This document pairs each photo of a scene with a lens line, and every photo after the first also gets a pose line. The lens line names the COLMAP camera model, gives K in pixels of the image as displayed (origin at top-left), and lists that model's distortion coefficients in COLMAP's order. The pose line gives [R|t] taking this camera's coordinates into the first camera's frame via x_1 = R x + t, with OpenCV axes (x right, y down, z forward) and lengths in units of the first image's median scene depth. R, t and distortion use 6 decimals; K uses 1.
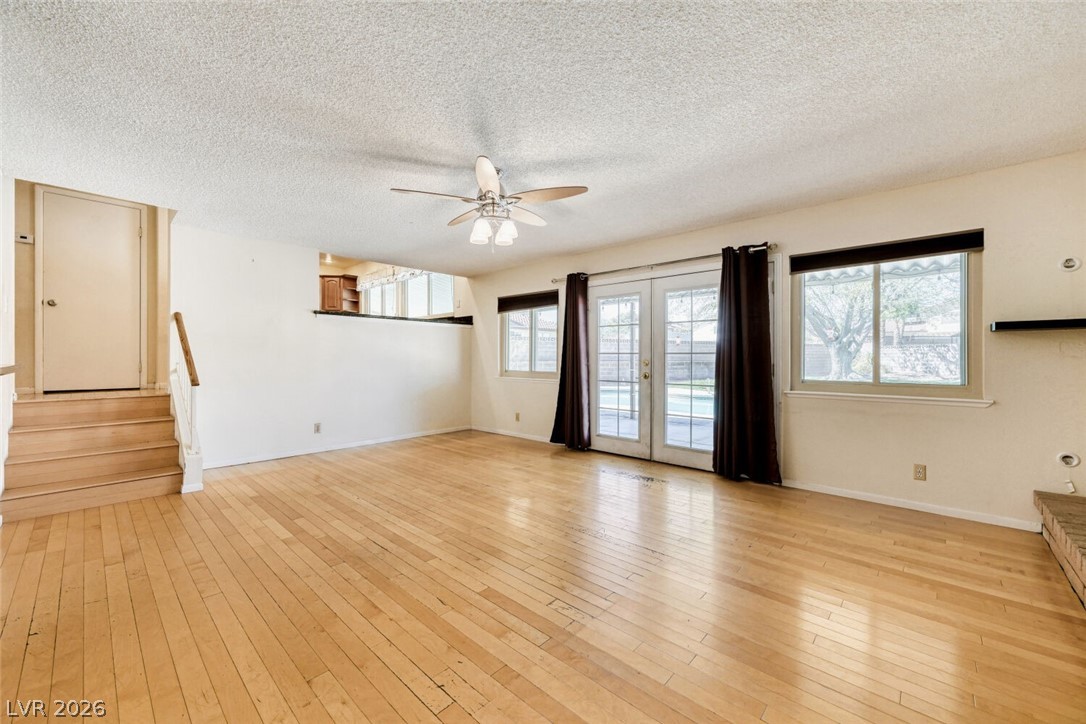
lens RADIAL K [[425.3, 0, 547.5], [0, 425.3, 360.0], [0, 0, 1]] dist [0.000066, -0.000036]
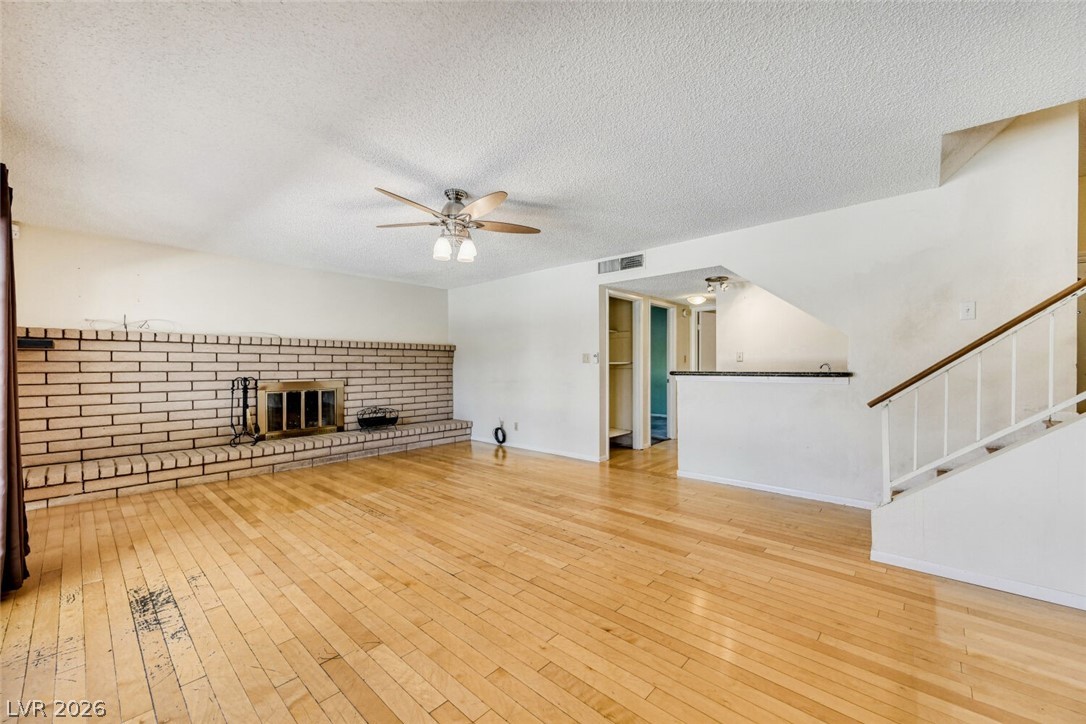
lens RADIAL K [[425.3, 0, 547.5], [0, 425.3, 360.0], [0, 0, 1]] dist [0.000066, -0.000036]
pose [[-0.999976, 0.002778, -0.006278, -0.360720], [0.002839, 0.999948, -0.009760, -0.019989], [0.006250, -0.009778, -0.999933, 2.145480]]
